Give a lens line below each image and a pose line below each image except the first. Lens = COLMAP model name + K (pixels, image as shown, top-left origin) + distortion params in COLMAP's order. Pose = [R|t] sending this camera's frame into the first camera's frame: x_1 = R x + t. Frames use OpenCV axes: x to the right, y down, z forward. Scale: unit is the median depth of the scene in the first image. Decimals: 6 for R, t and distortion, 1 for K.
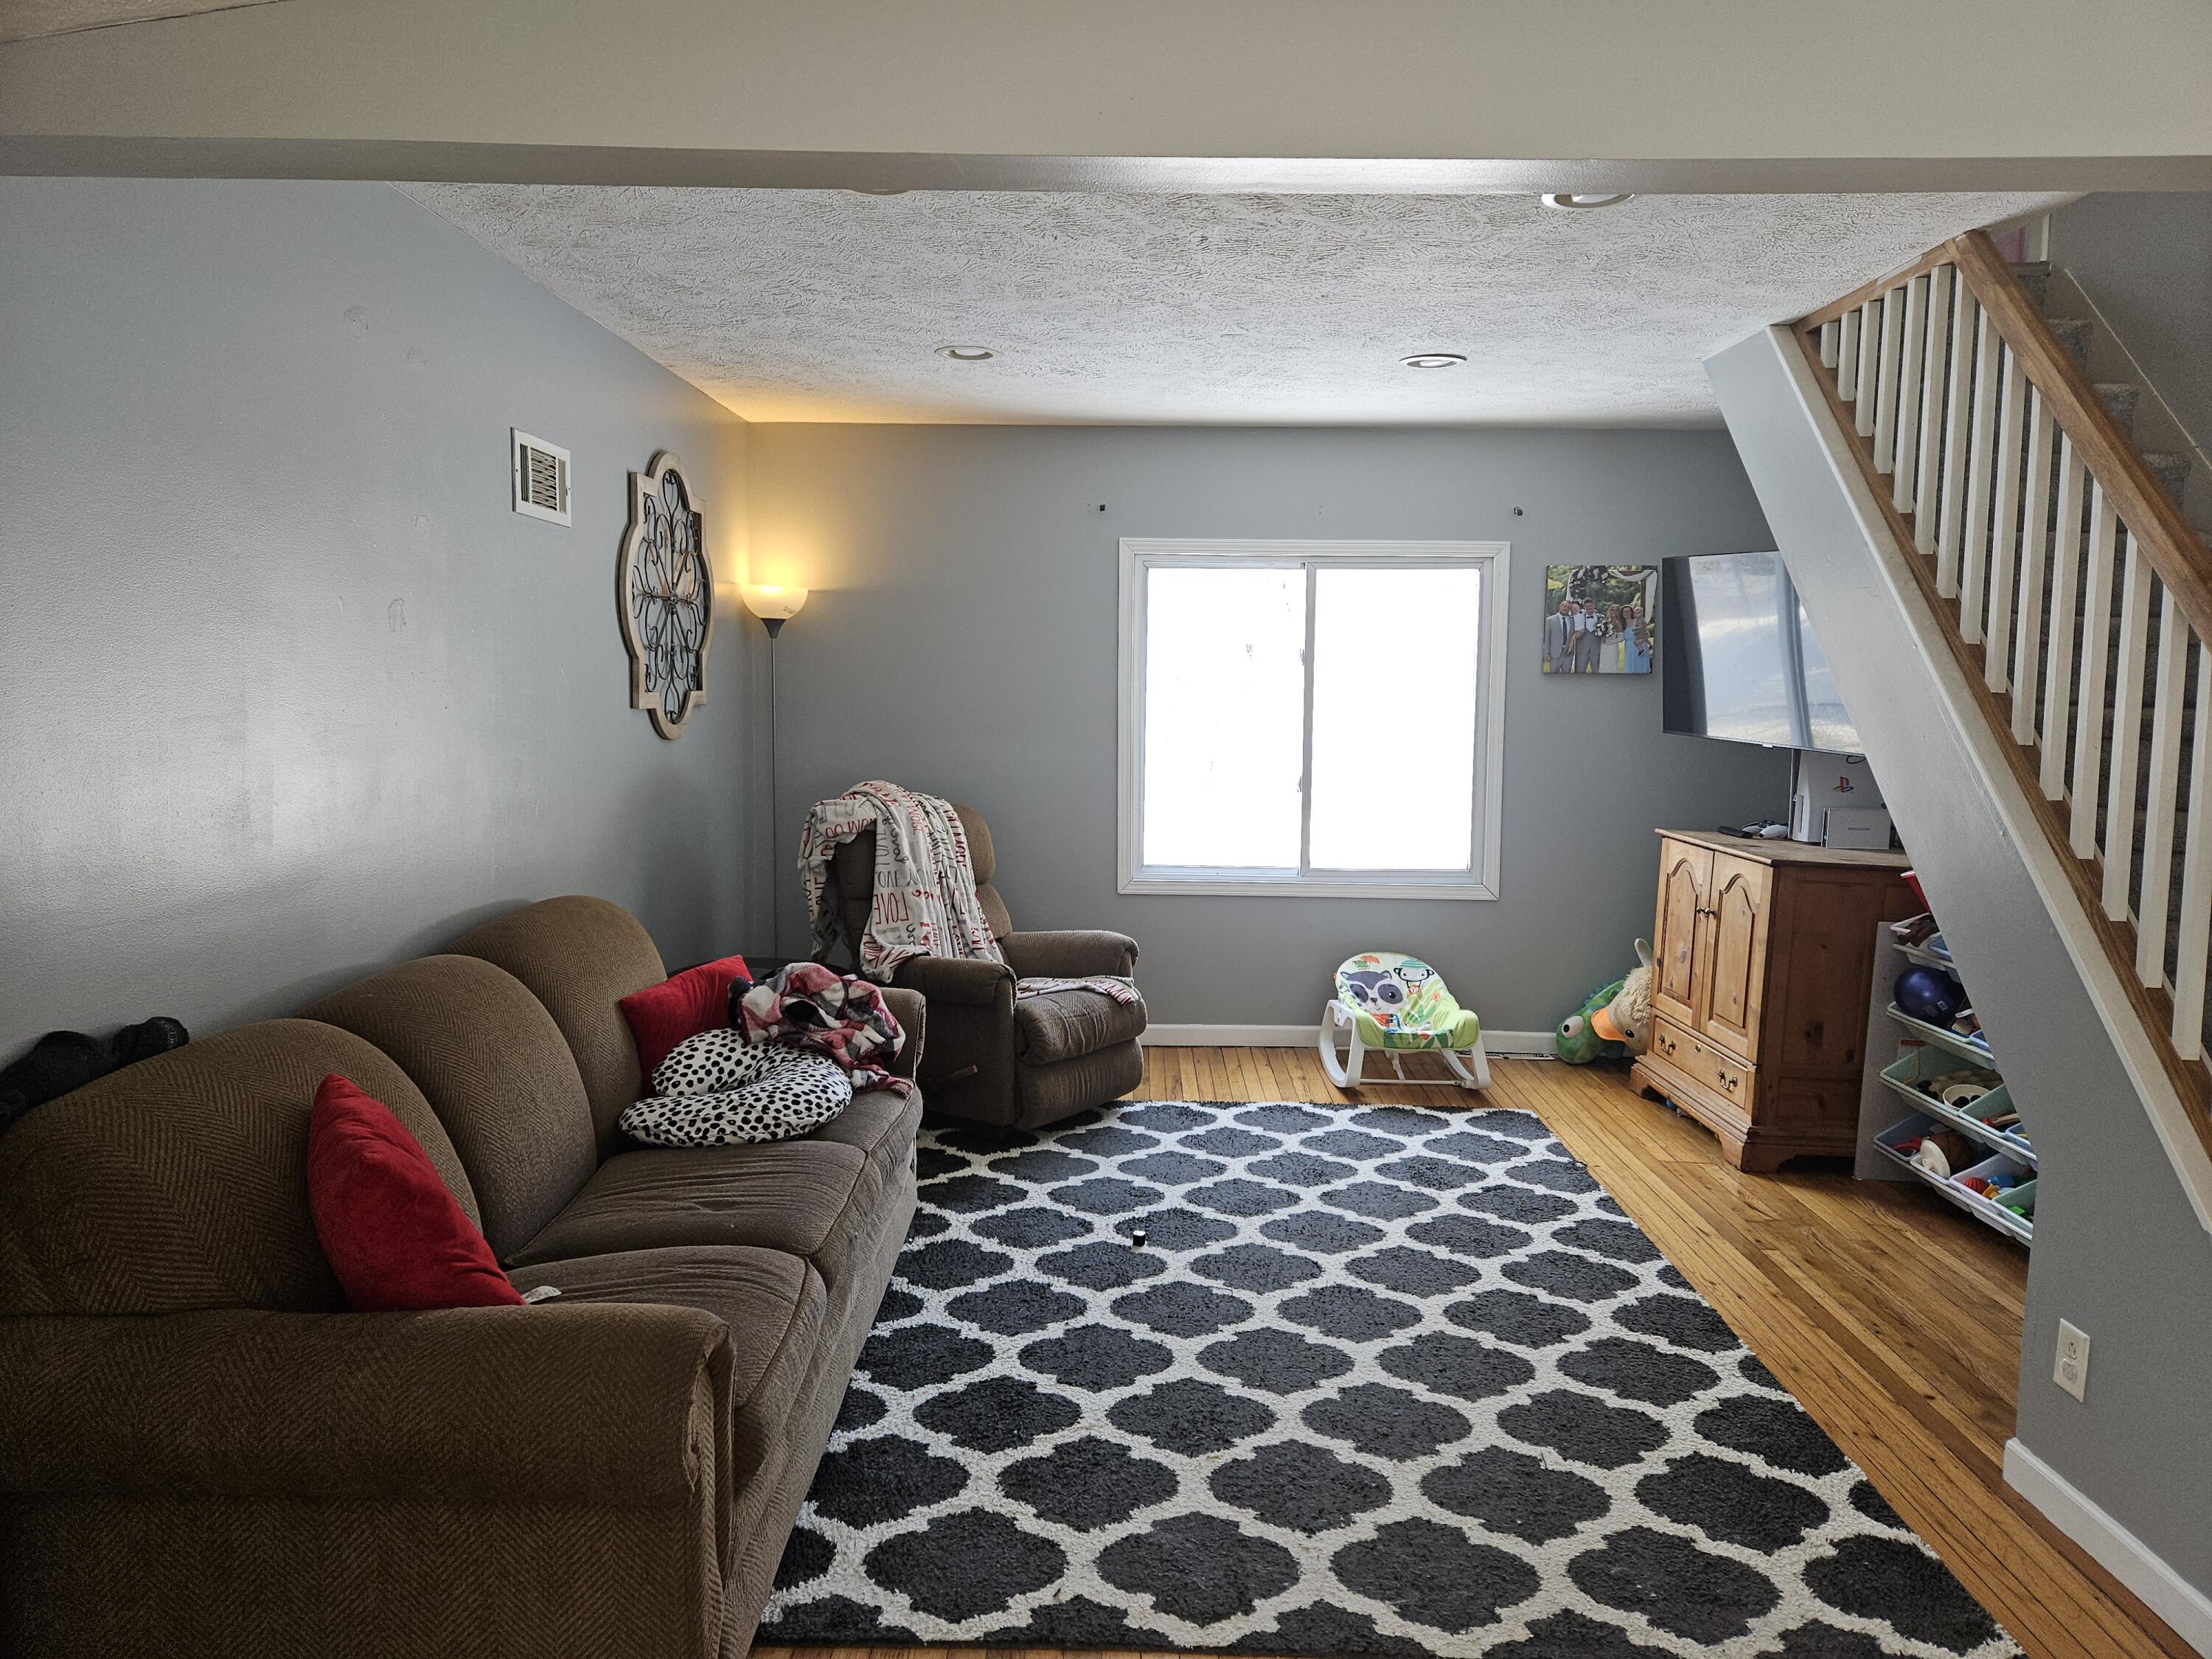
lens RADIAL K [[1501.8, 0, 1106.0], [0, 1501.8, 829.5], [0, 0, 1]] dist [0.078187, -0.068081]
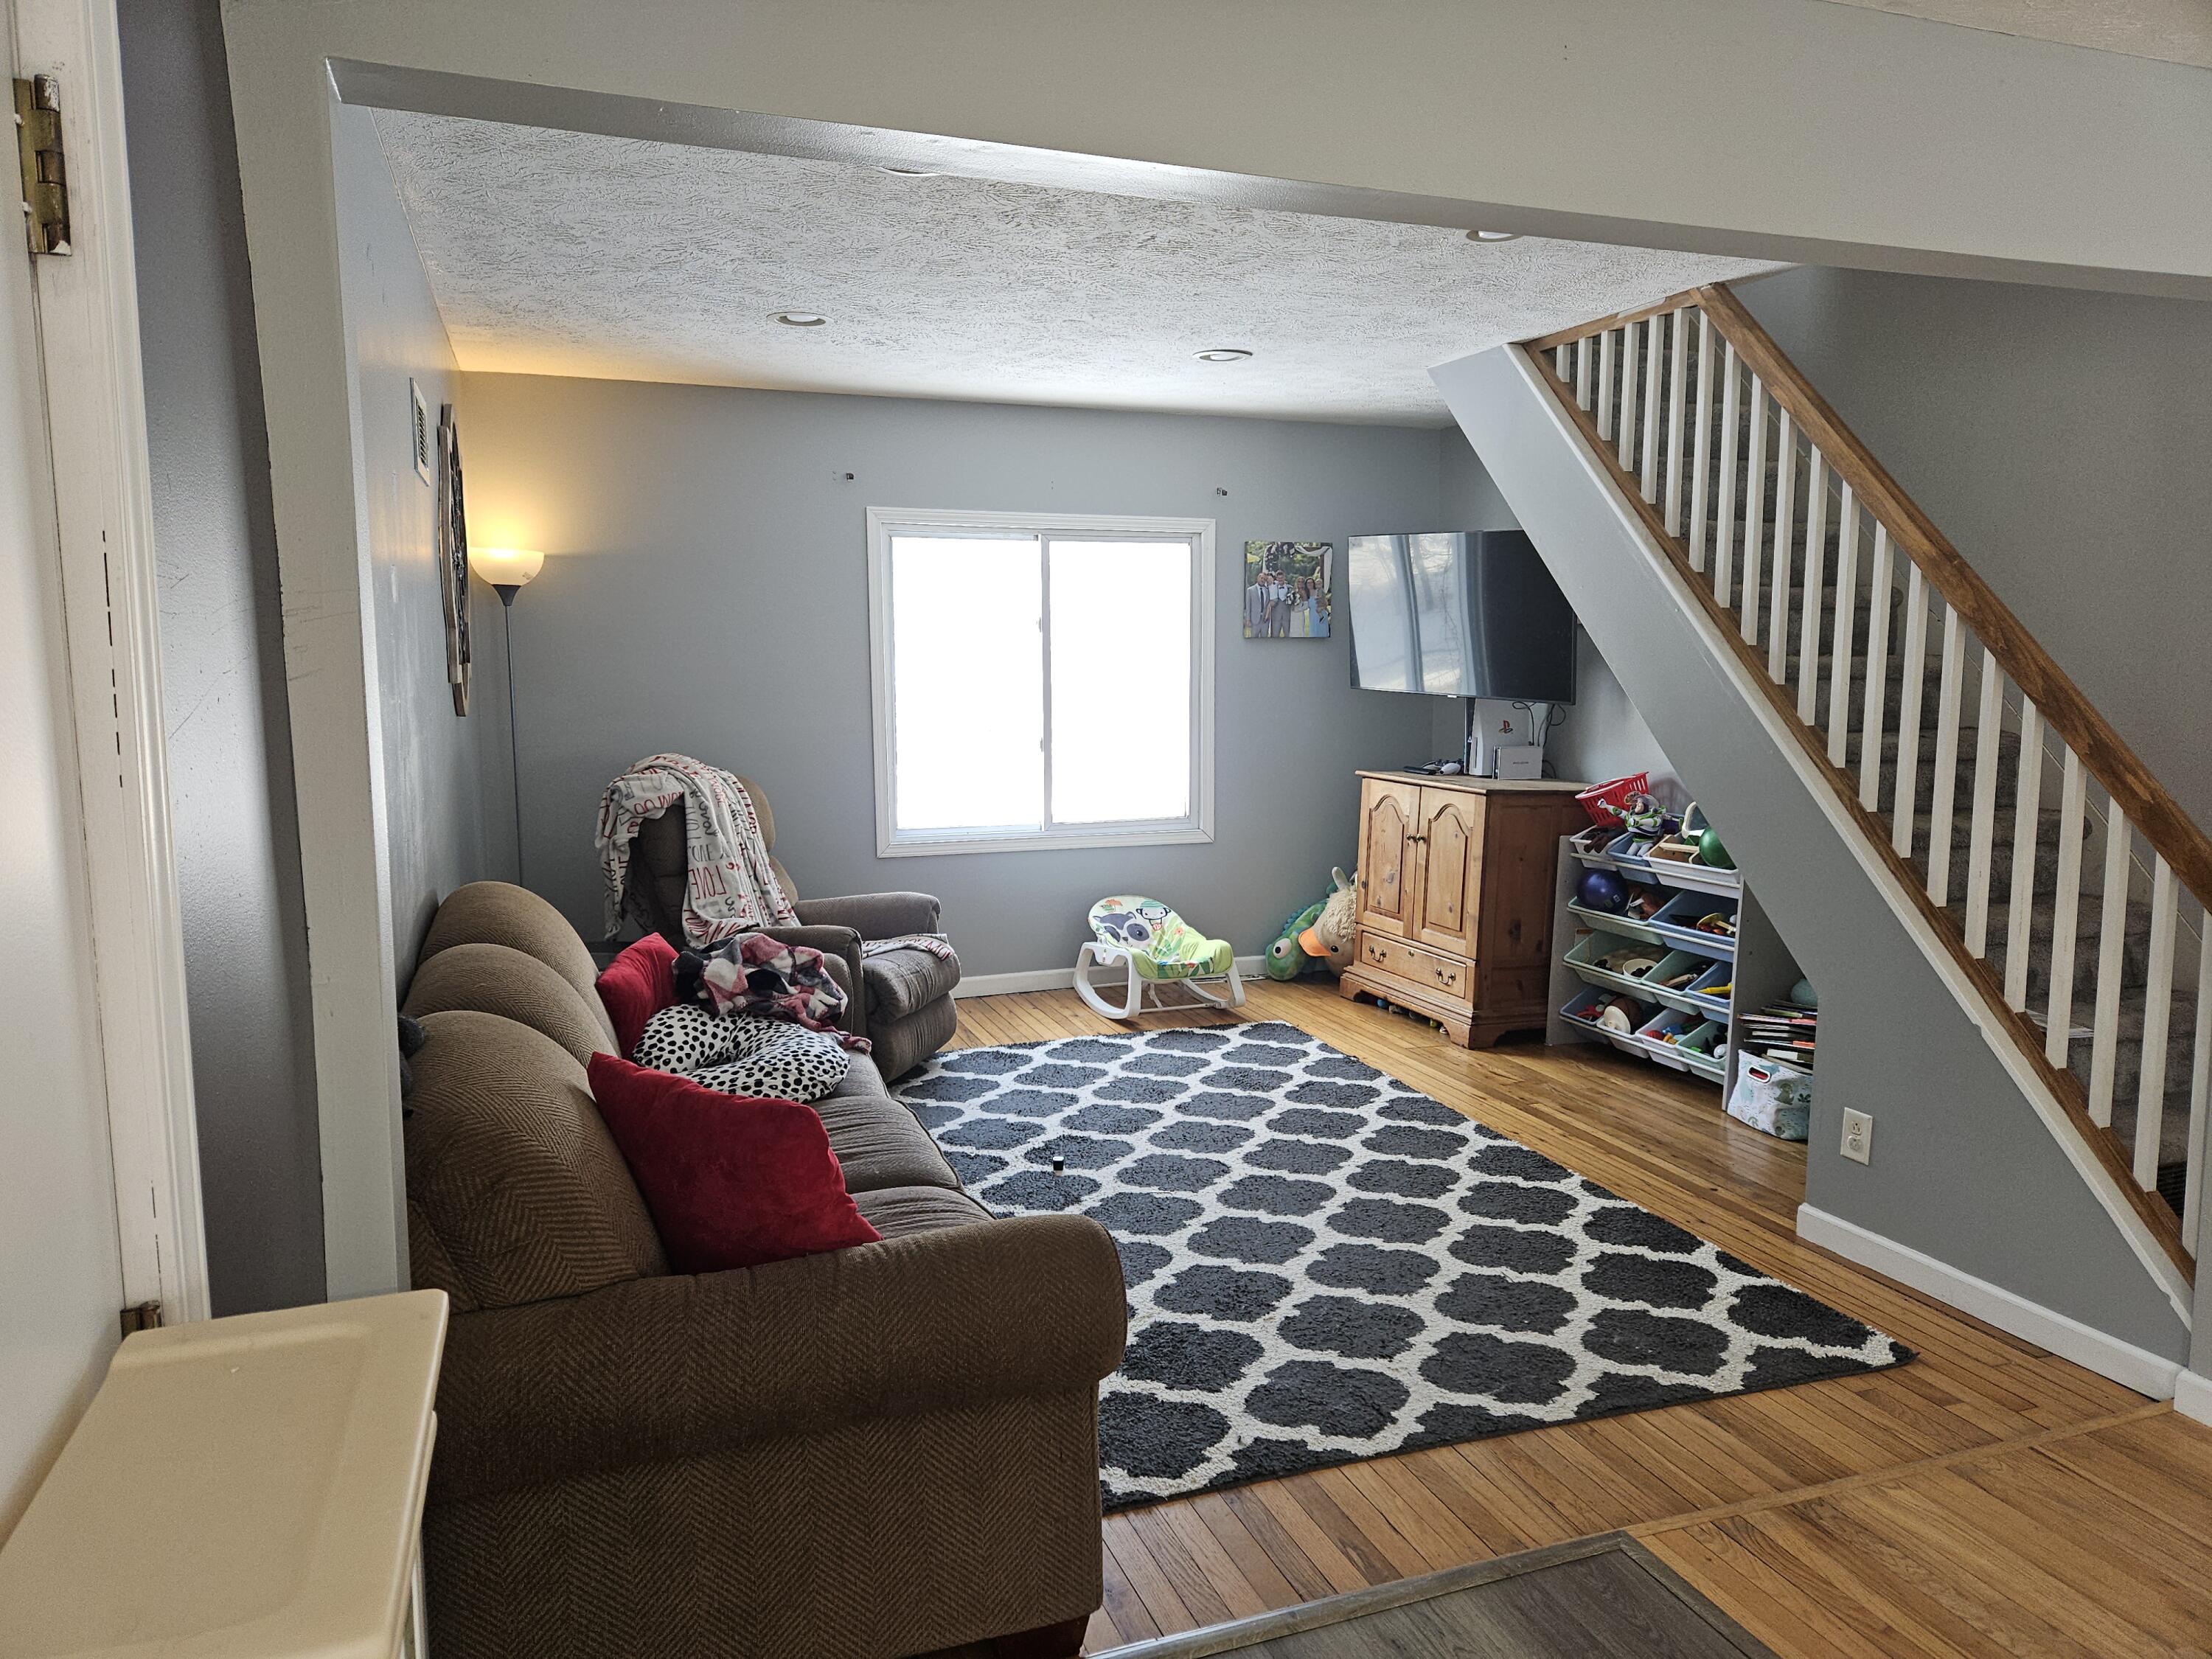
lens RADIAL K [[1495.9, 0, 1105.3], [0, 1495.9, 844.5], [0, 0, 1]] dist [0.084877, -0.072469]
pose [[0.934456, -0.059165, 0.351130, -0.278044], [0.048574, 0.998062, 0.038903, 0.002206], [-0.352751, -0.019297, 0.935518, -0.012747]]
